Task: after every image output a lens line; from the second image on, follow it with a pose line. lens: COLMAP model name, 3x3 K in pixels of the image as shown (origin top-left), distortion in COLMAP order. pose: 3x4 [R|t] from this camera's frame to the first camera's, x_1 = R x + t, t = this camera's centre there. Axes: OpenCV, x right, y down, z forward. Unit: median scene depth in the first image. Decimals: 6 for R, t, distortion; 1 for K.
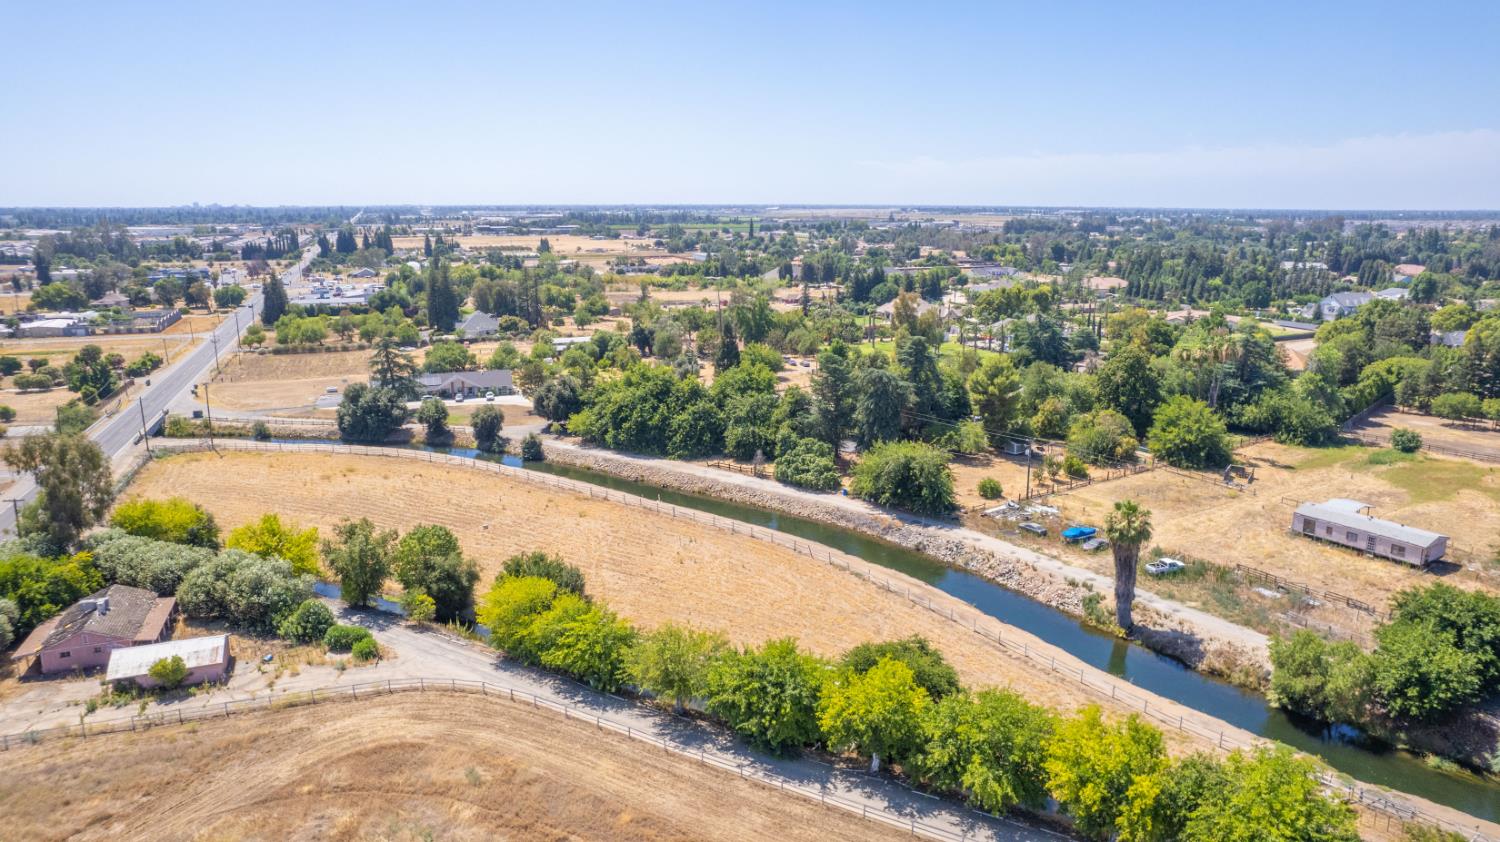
lens RADIAL K [[957.6, 0, 750.0], [0, 957.6, 421.0], [0, 0, 1]] dist [-0.077693, 0.070711]
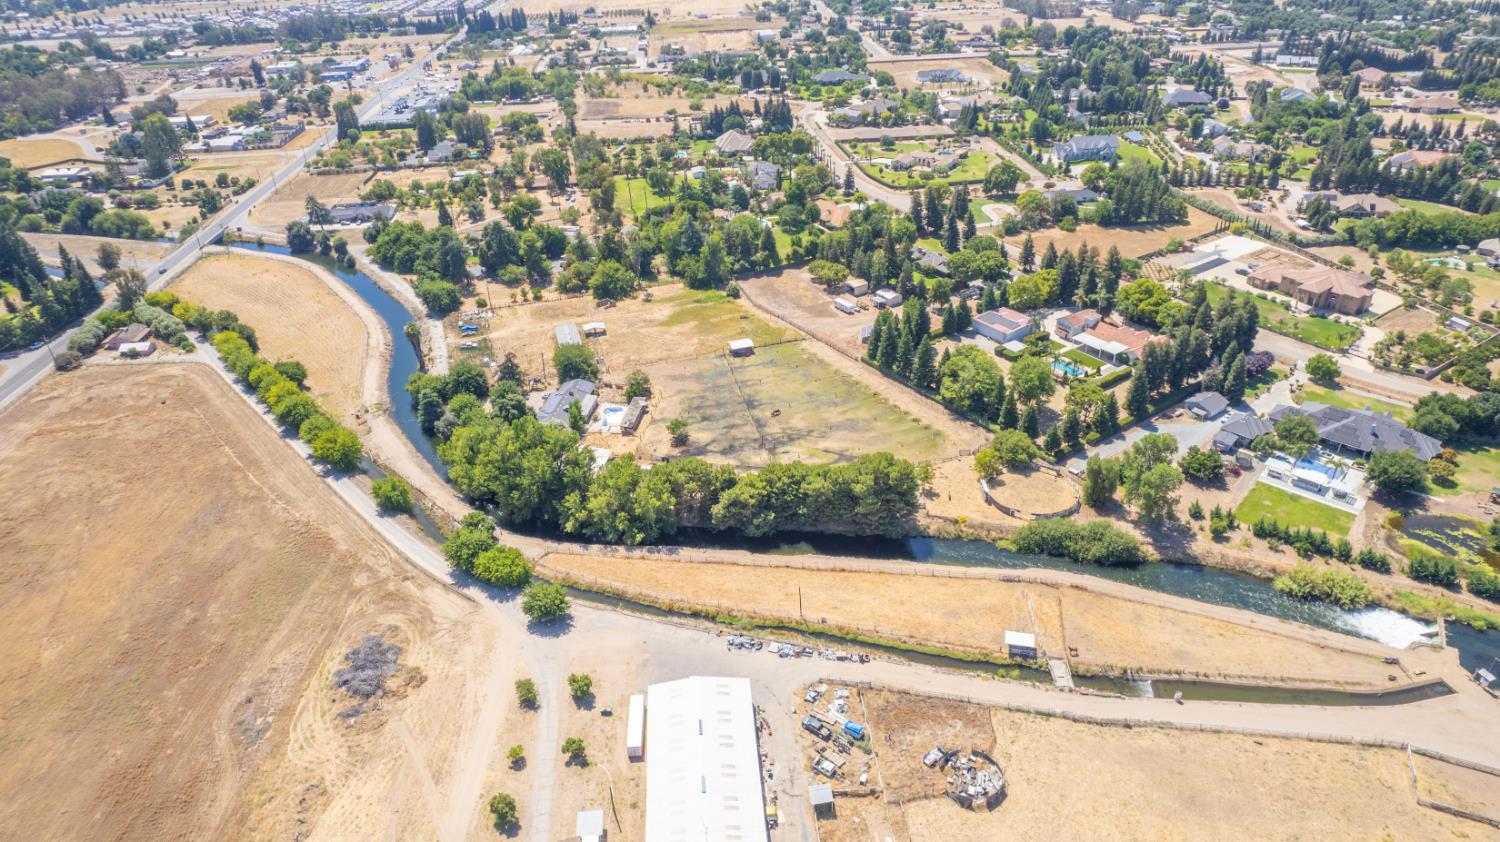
lens RADIAL K [[957.6, 0, 750.0], [0, 957.6, 421.0], [0, 0, 1]] dist [-0.077693, 0.070711]
pose [[0.957618, 0.115312, -0.263954, 1.812502], [-0.031491, 0.952791, 0.301990, -0.439993], [0.286316, -0.280879, 0.916041, -1.165796]]
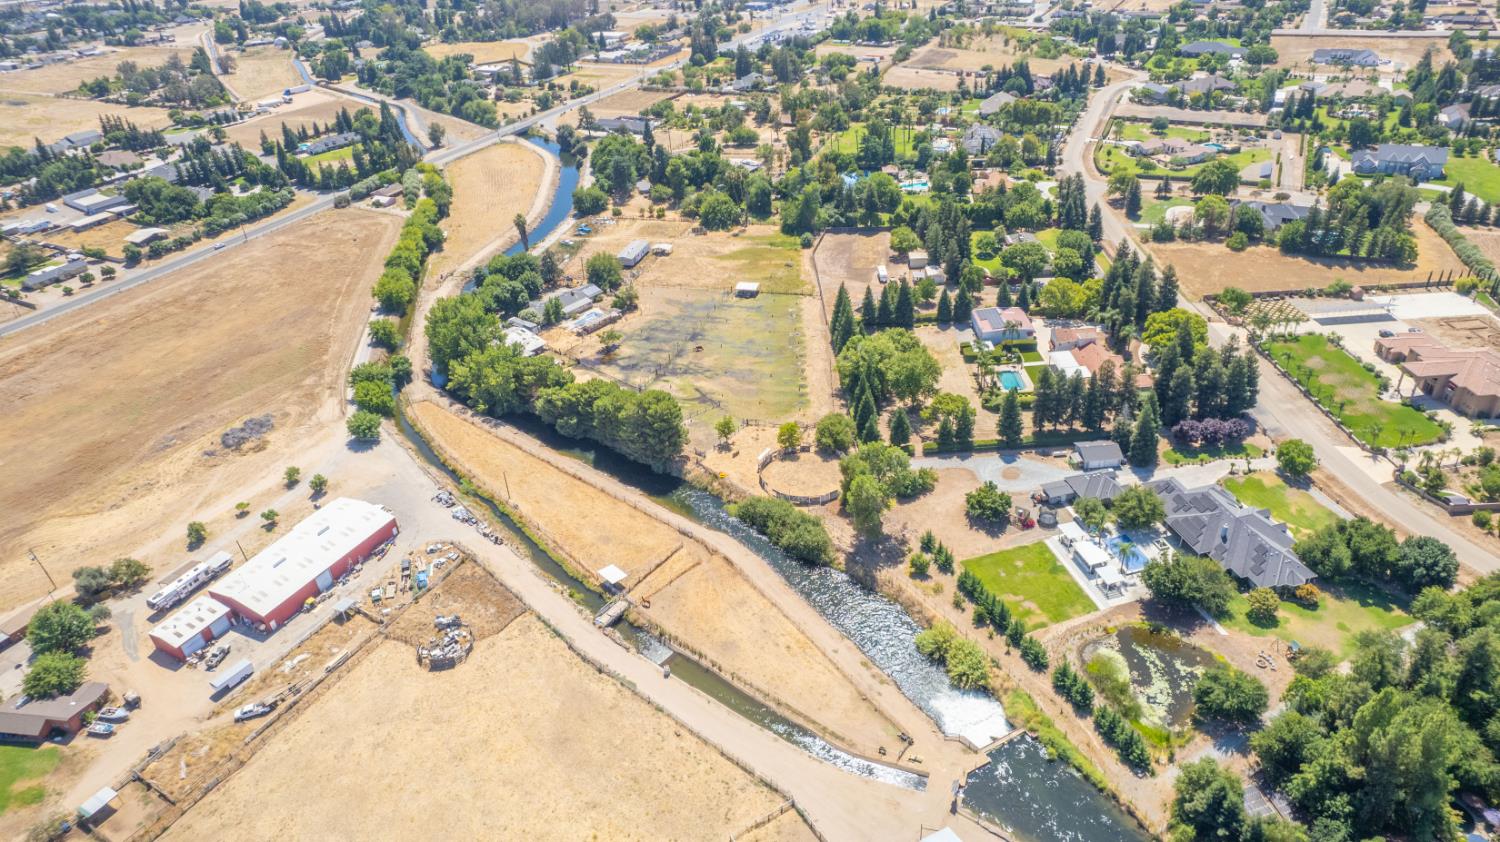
lens RADIAL K [[957.6, 0, 750.0], [0, 957.6, 421.0], [0, 0, 1]] dist [-0.077693, 0.070711]
pose [[0.646334, 0.363164, -0.671092, 2.981988], [-0.109952, 0.914628, 0.389059, -0.559487], [0.755092, -0.177674, 0.631085, -0.573520]]
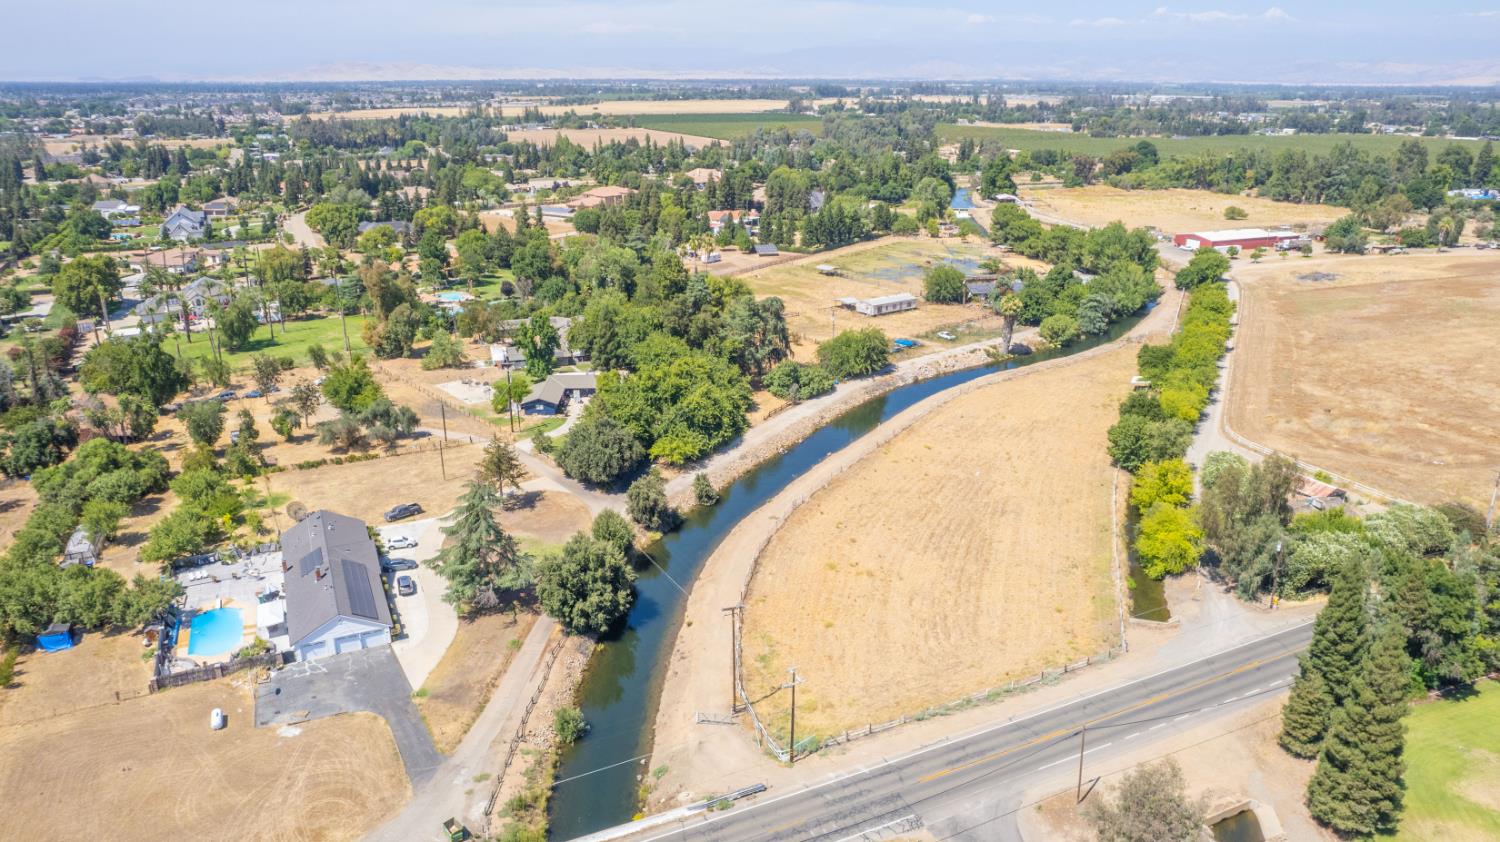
lens RADIAL K [[1016.3, 0, 750.0], [0, 1016.3, 421.0], [0, 0, 1]] dist [-0.072789, 0.062067]
pose [[-0.071233, -0.324442, 0.943220, -1.540873], [0.217810, 0.917742, 0.332127, -0.463276], [-0.973388, 0.229101, 0.005293, 1.380556]]
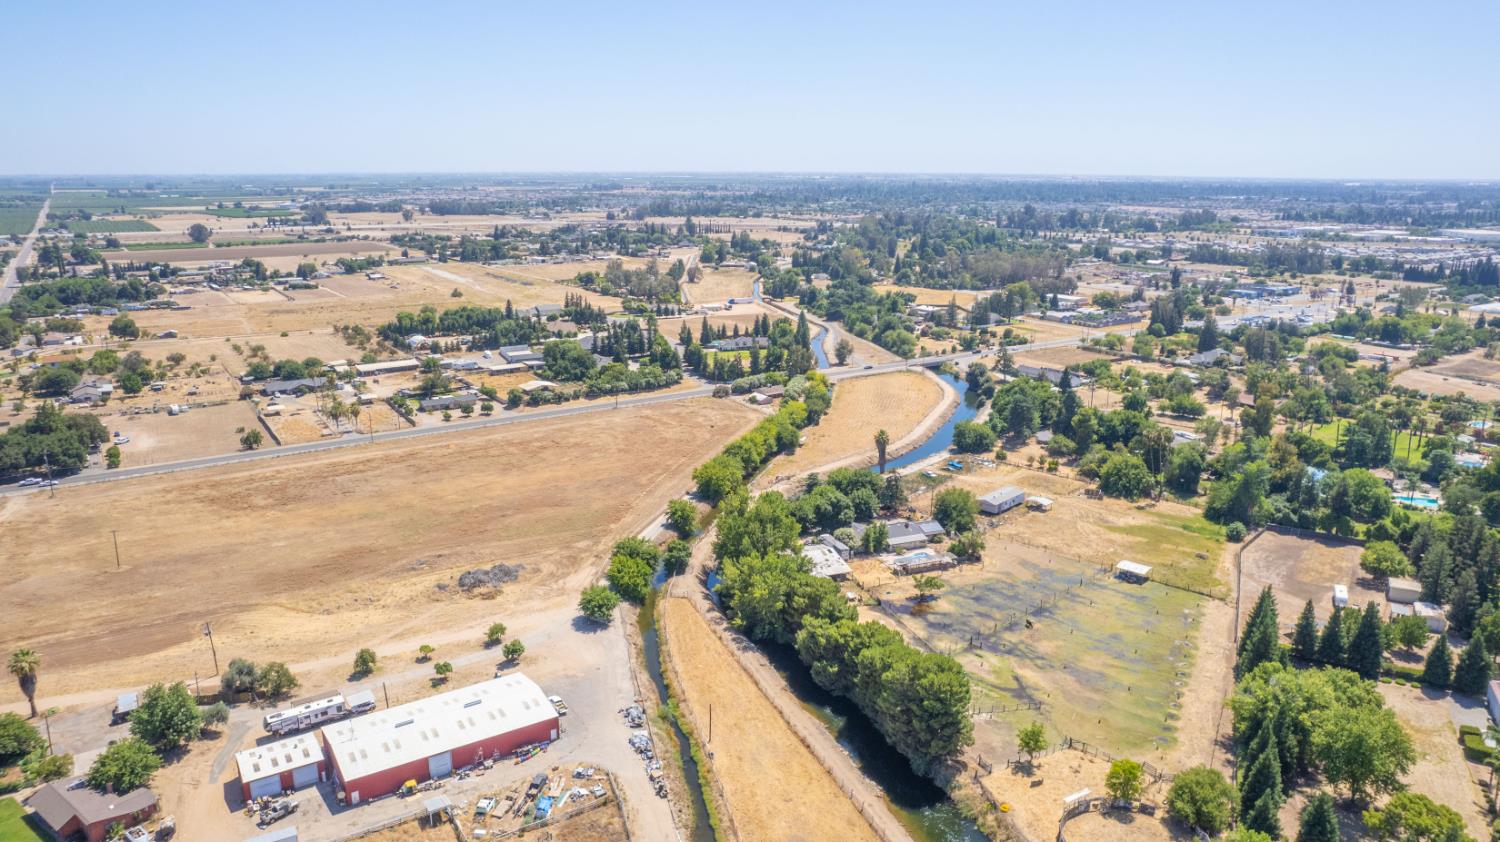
lens RADIAL K [[997.9, 0, 750.0], [0, 997.9, 421.0], [0, 0, 1]] dist [-0.074517, 0.064533]
pose [[0.220521, 0.240188, -0.945347, 2.742298], [-0.220462, 0.956398, 0.191568, -0.378715], [0.950141, 0.166168, 0.263858, -0.187791]]
